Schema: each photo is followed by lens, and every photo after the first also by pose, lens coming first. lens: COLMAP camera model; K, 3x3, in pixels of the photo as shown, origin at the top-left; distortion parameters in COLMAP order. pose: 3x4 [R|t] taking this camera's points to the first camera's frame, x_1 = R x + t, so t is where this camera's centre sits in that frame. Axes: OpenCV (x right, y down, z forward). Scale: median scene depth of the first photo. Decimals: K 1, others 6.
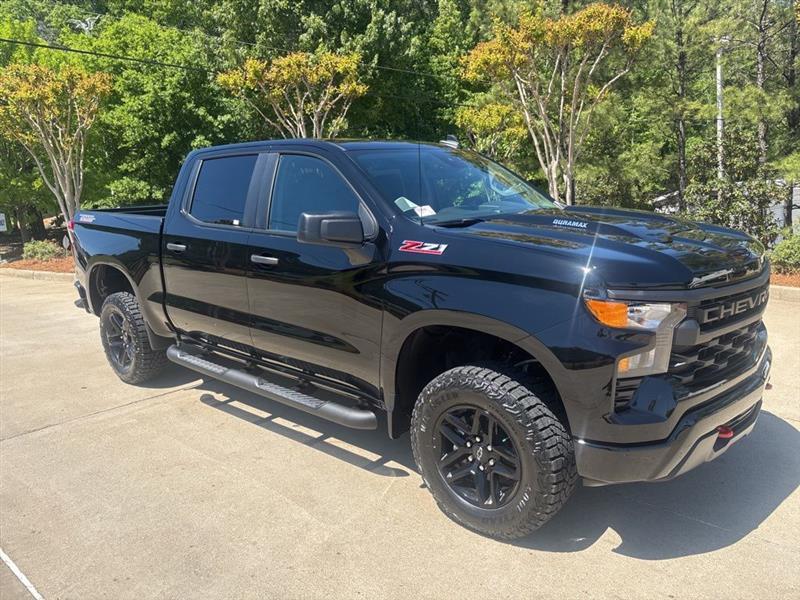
lens RADIAL K [[606.5, 0, 399.8], [0, 606.5, 300.7], [0, 0, 1]] dist [-0.001354, -0.000694]
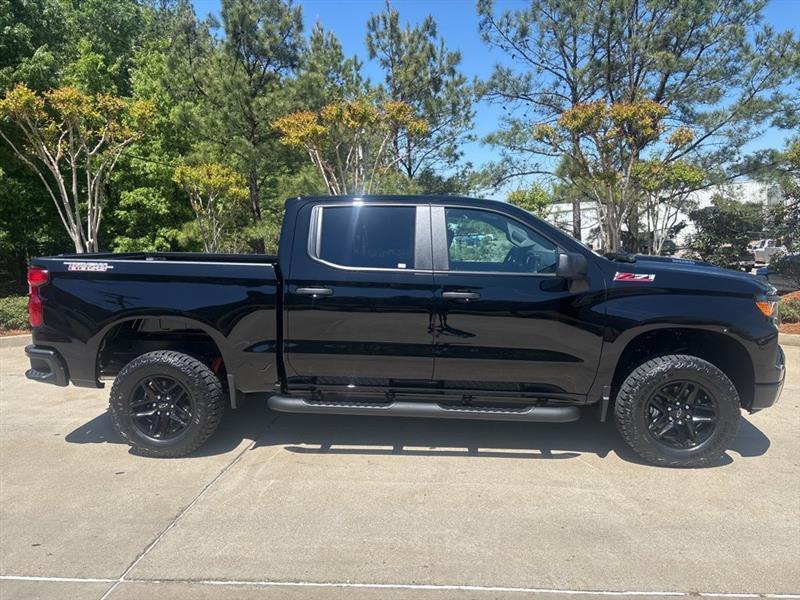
lens RADIAL K [[601.3, 0, 398.5], [0, 601.3, 300.1], [0, 0, 1]] dist [0.053441, -0.056007]
pose [[0.788849, -0.031249, 0.613792, -1.031478], [0.096647, 0.992588, -0.073678, 0.014917], [-0.606940, 0.117441, 0.786022, 0.163301]]
